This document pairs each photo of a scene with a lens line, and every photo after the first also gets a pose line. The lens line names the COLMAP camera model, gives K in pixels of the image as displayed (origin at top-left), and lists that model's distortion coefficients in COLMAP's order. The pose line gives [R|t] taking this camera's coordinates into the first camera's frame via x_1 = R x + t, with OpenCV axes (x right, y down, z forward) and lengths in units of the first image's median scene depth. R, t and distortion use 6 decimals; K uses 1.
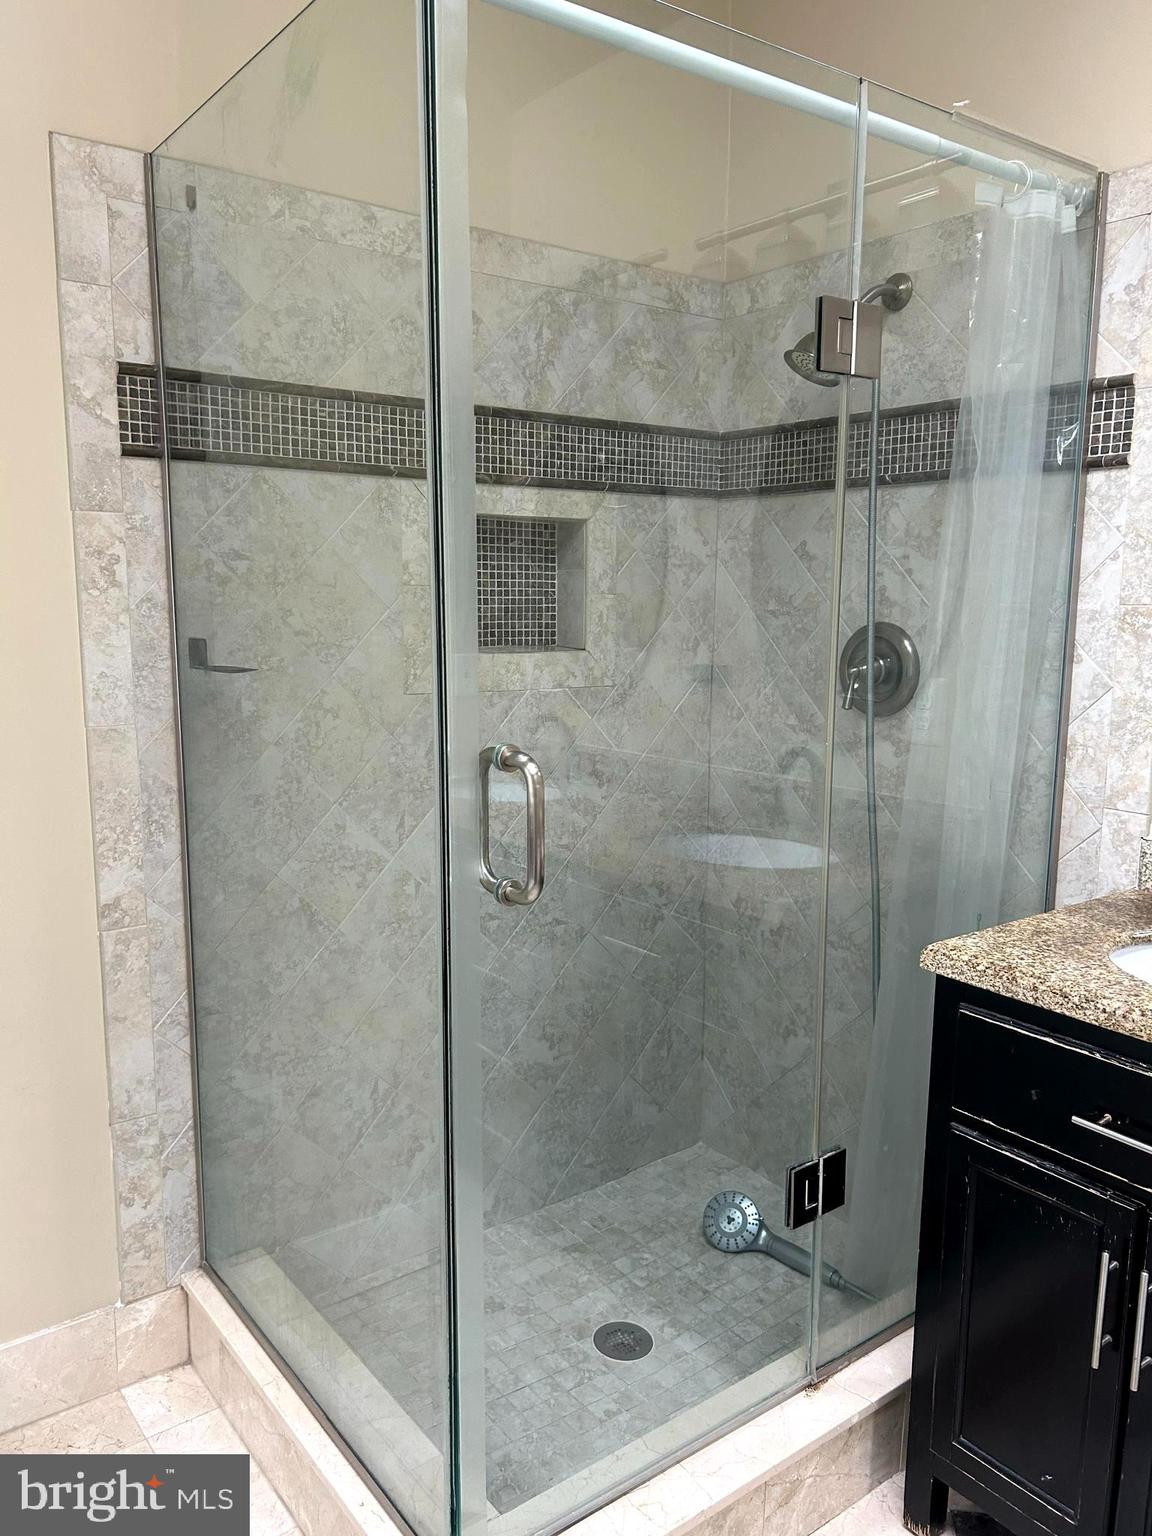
lens RADIAL K [[1161.9, 0, 577.1], [0, 1161.9, 783.0], [0, 0, 1]] dist [0.085262, -0.208353]
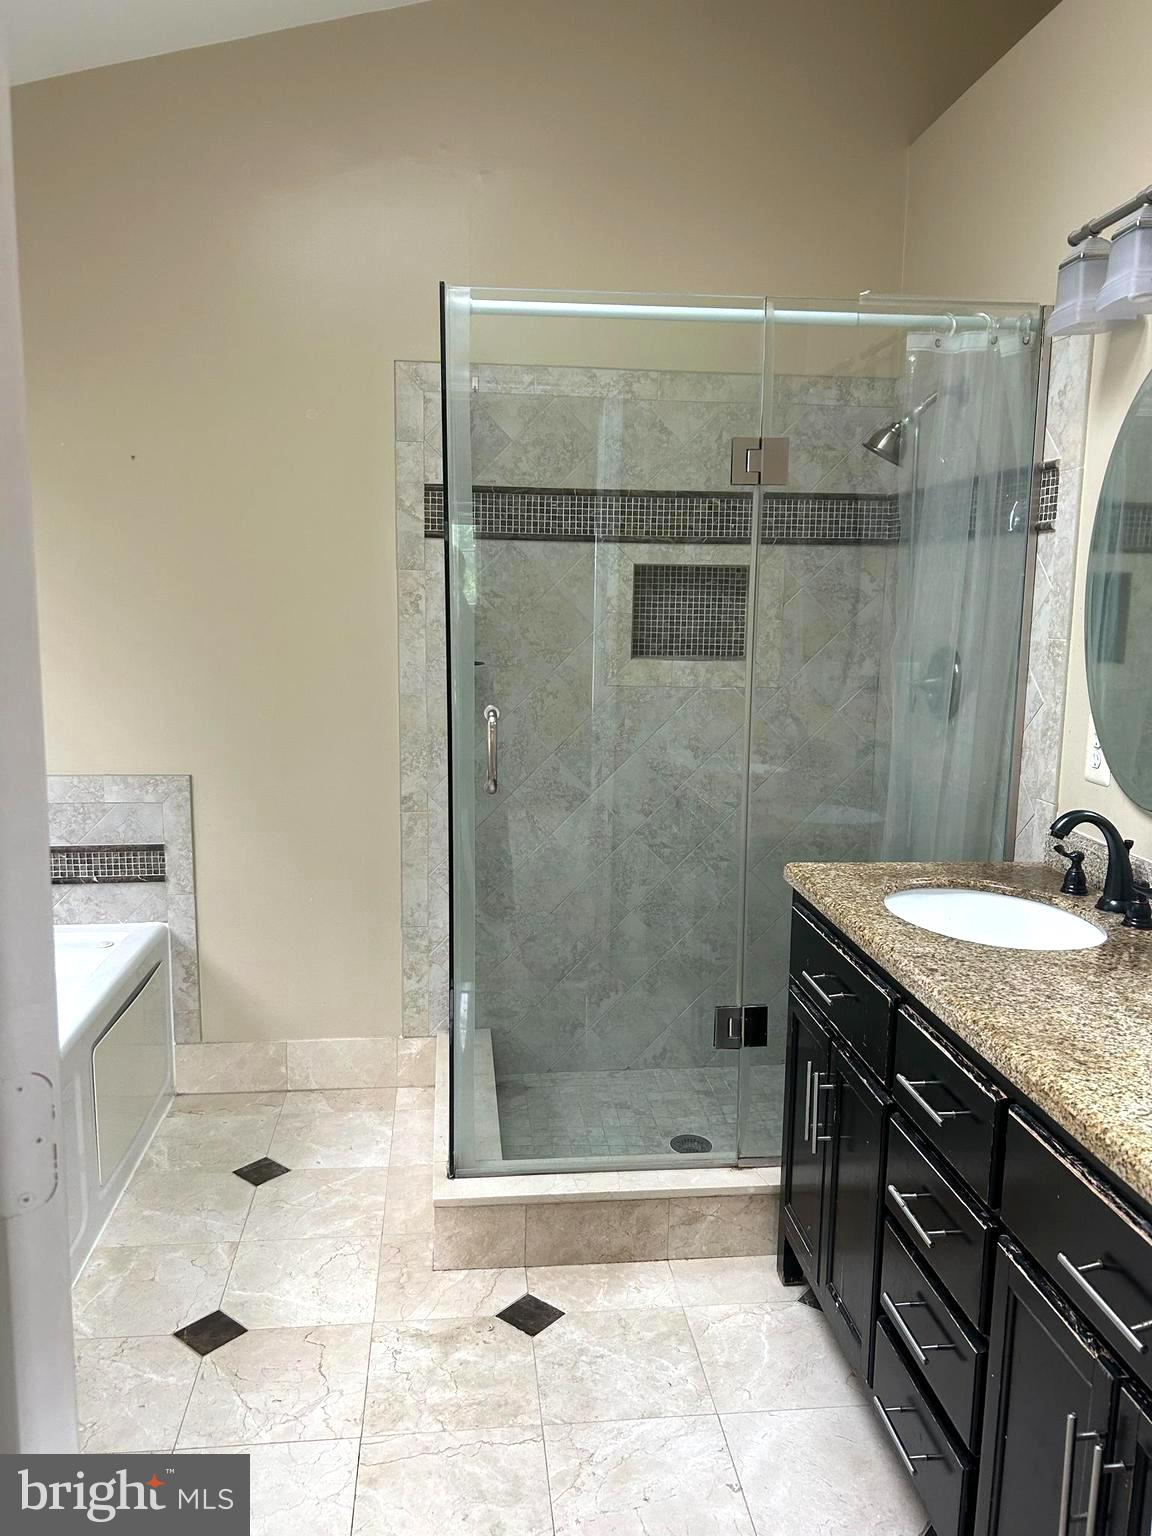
lens RADIAL K [[1151.6, 0, 575.3], [0, 1151.6, 777.7], [0, 0, 1]] dist [0.158009, -0.503291]
pose [[0.859696, 0.086943, -0.503352, 0.609975], [-0.092176, 0.995636, 0.014542, 0.025533], [0.502420, 0.033896, 0.863959, -0.317155]]
